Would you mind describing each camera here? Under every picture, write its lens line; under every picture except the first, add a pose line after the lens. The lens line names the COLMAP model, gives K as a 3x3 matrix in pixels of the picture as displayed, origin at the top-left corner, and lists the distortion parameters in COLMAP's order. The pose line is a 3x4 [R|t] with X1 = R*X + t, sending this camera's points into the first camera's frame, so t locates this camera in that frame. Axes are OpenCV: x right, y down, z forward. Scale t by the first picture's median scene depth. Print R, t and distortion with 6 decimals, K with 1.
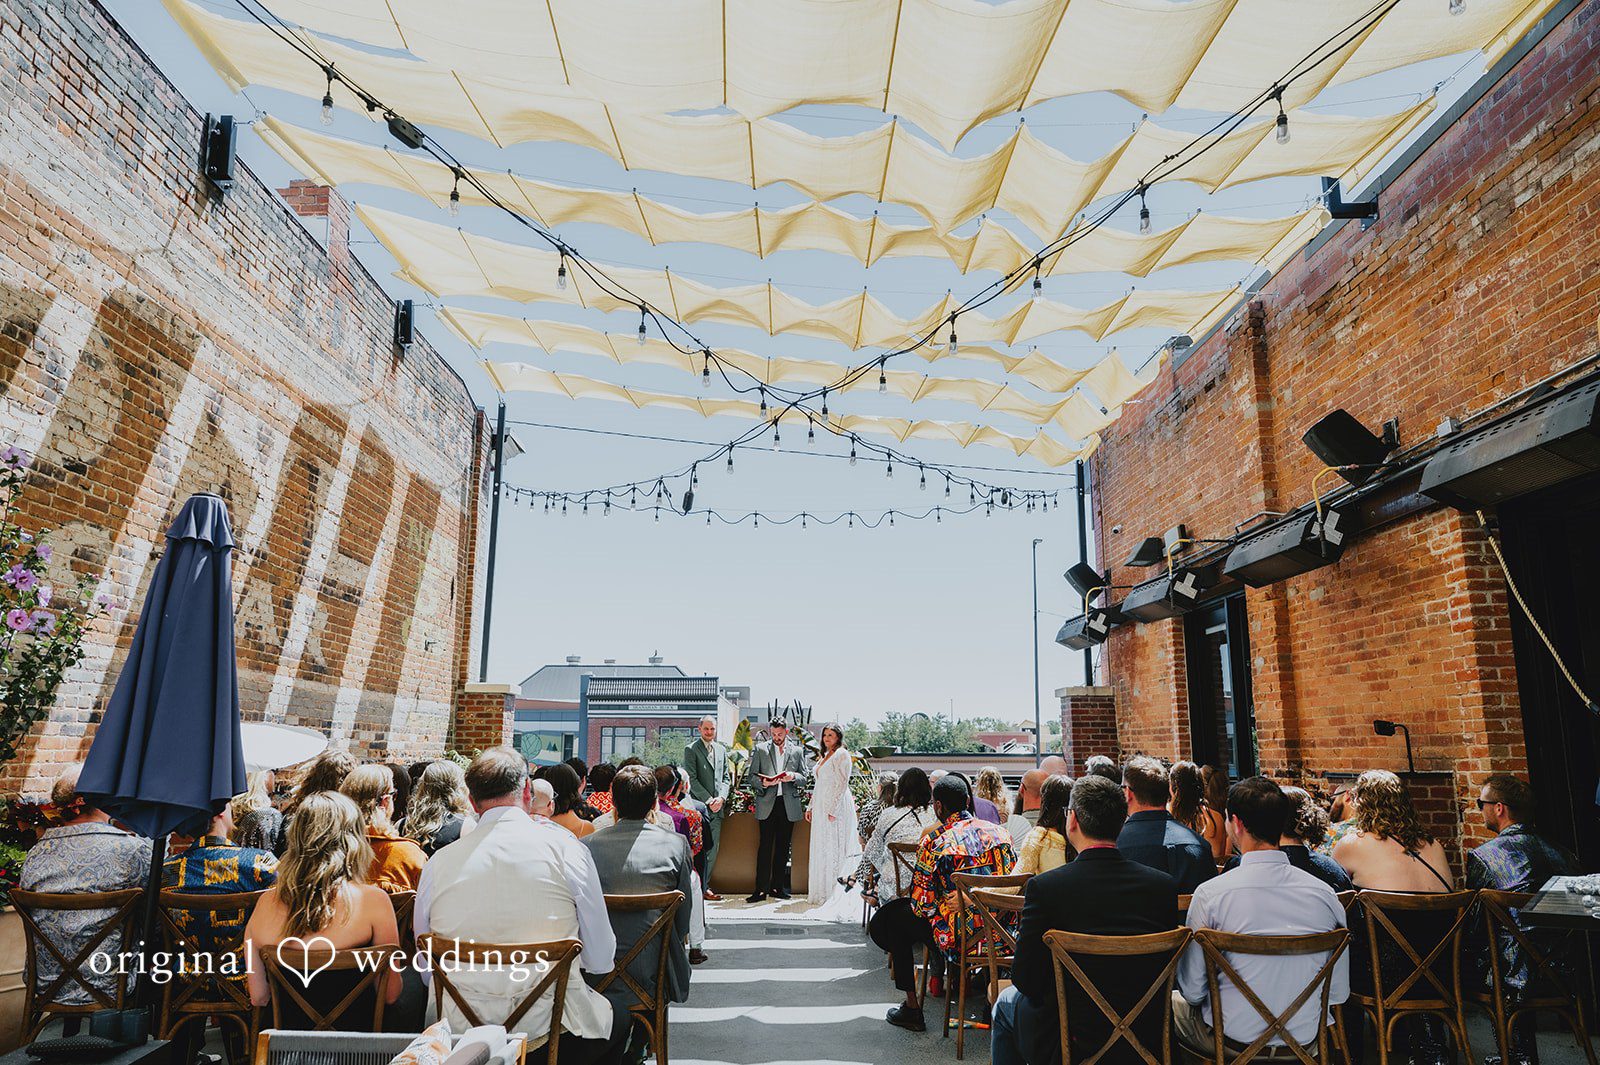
lens RADIAL K [[1082.0, 0, 795.7], [0, 1082.0, 544.4], [0, 0, 1]] dist [0.011577, 0.001554]
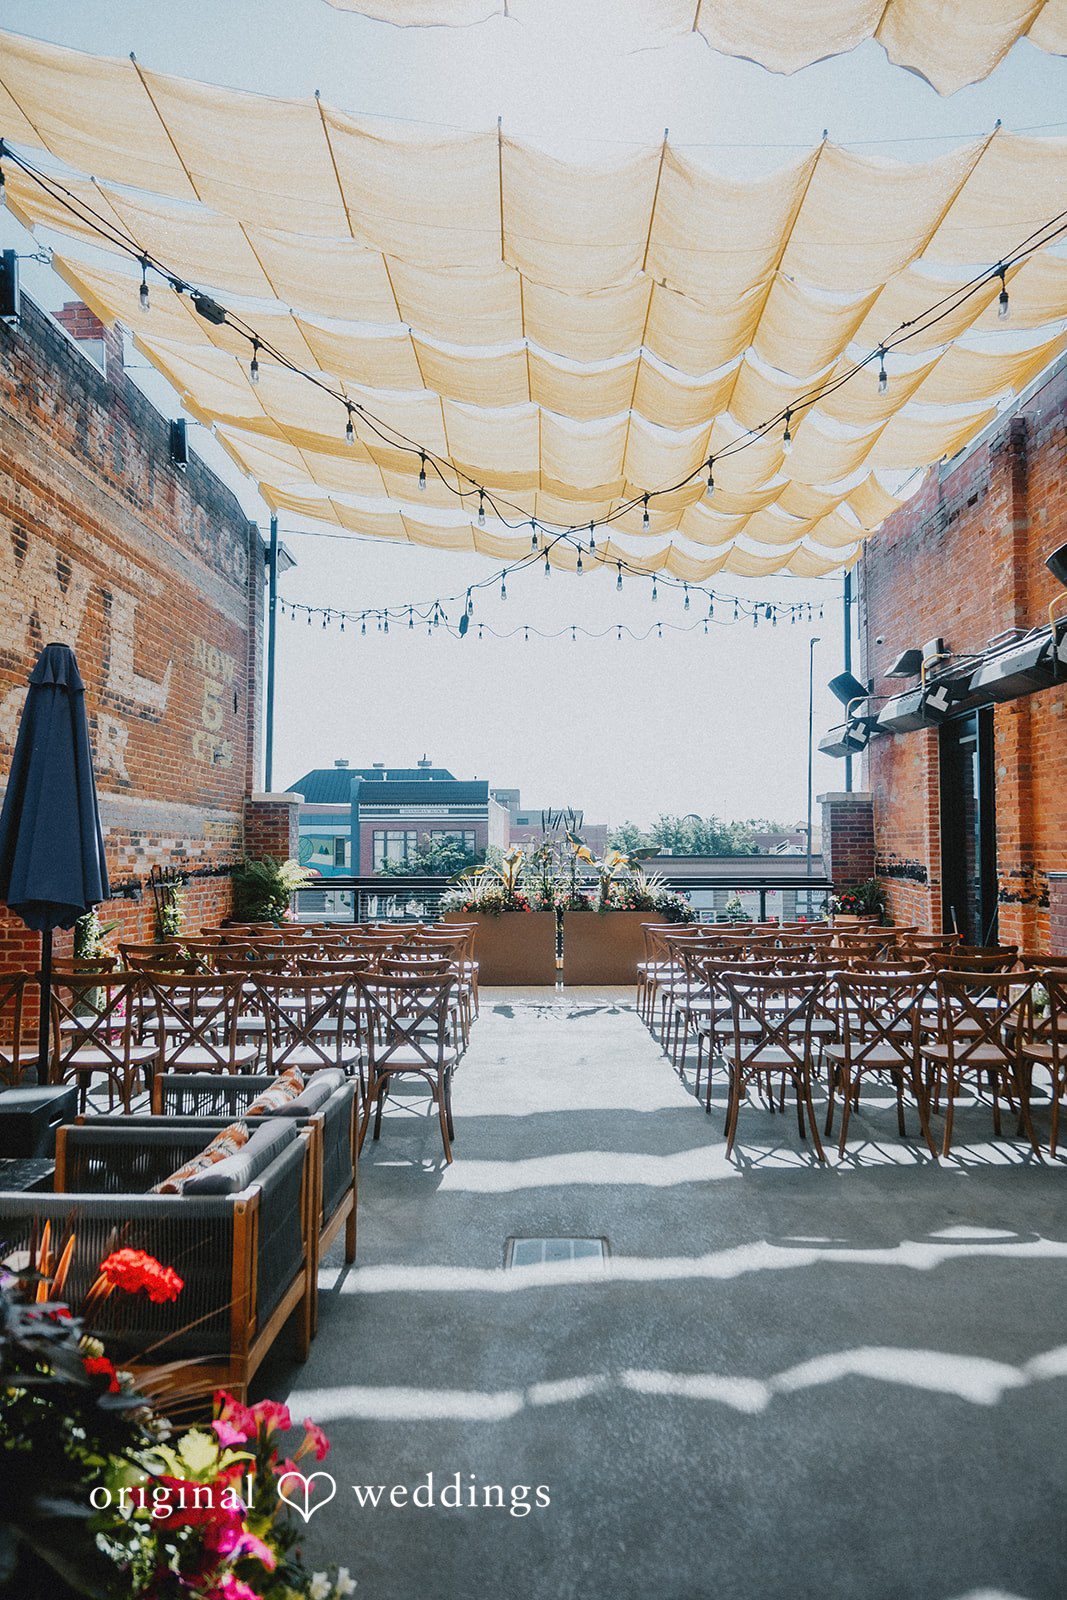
lens RADIAL K [[1082.0, 0, 549.3], [0, 1082.0, 807.9], [0, 0, 1]] dist [0.011577, 0.001554]
pose [[0.999846, -0.005913, -0.016541, 0.000272], [0.008263, 0.989277, 0.145820, -0.016079], [0.015501, -0.145934, 0.989173, -0.069544]]
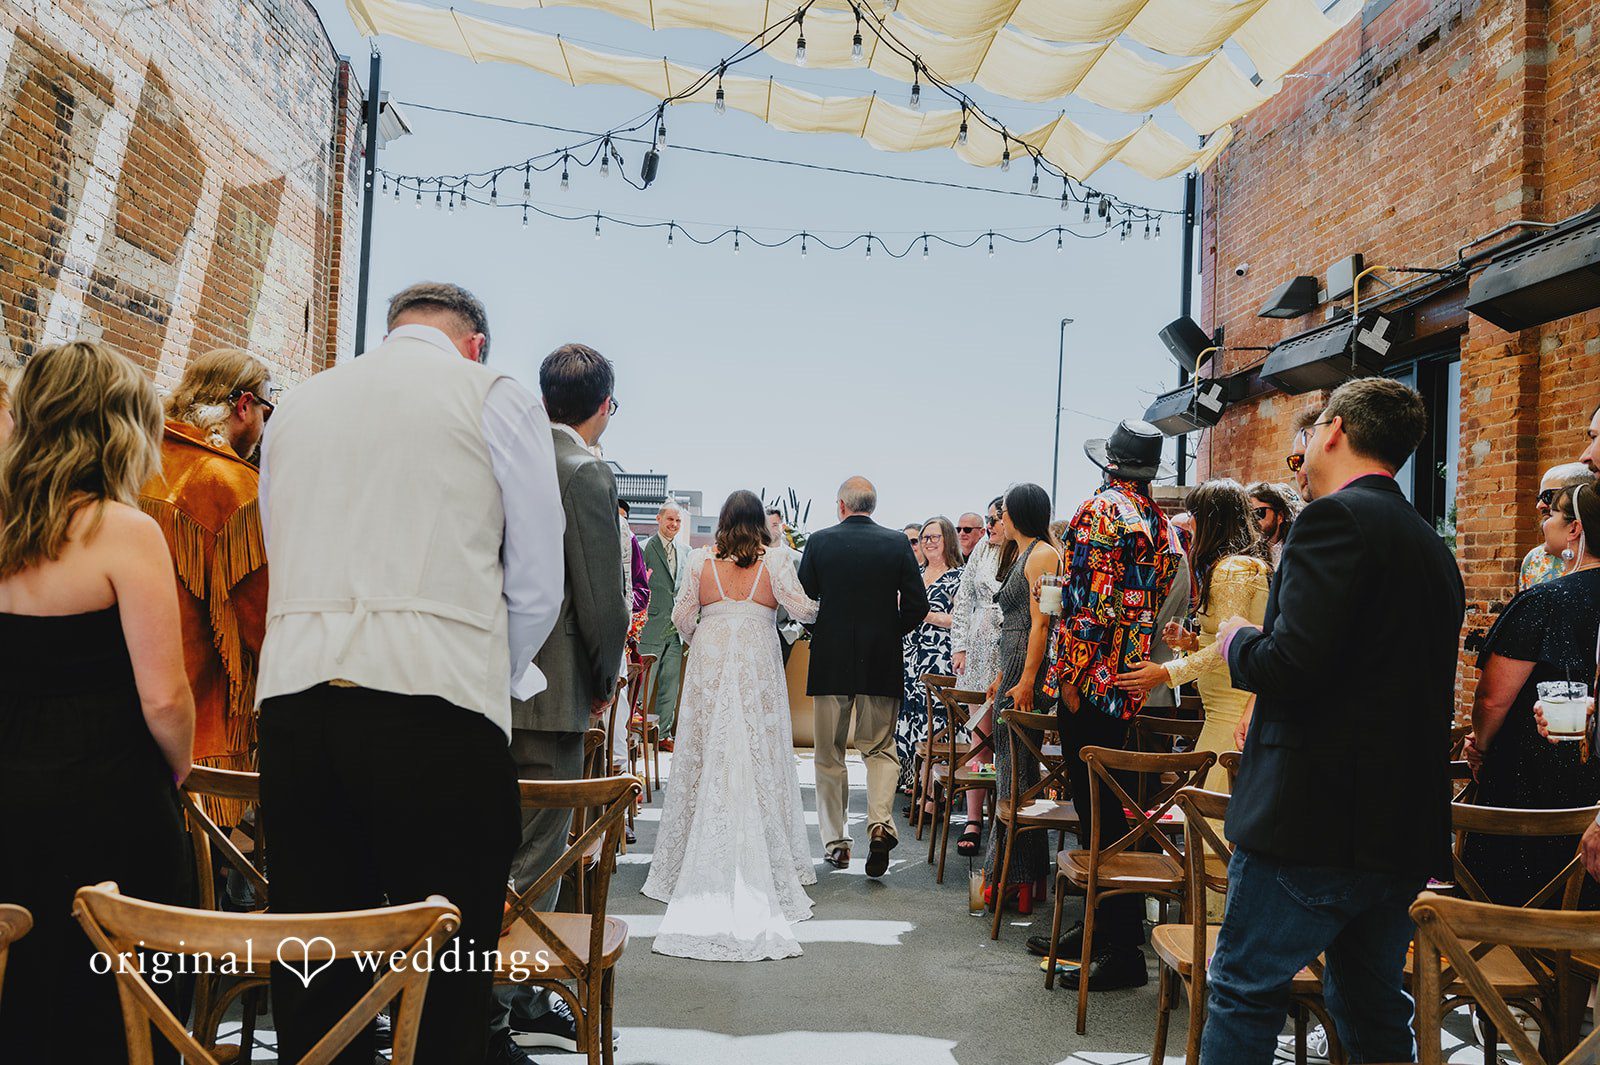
lens RADIAL K [[1357.3, 0, 797.0], [0, 1357.3, 529.7], [0, 0, 1]] dist [0.015211, 0.017161]
pose [[0.999114, 0.034082, 0.024704, -0.024122], [-0.037614, 0.986316, 0.160517, 0.039692], [-0.018895, -0.161304, 0.986724, 0.160710]]
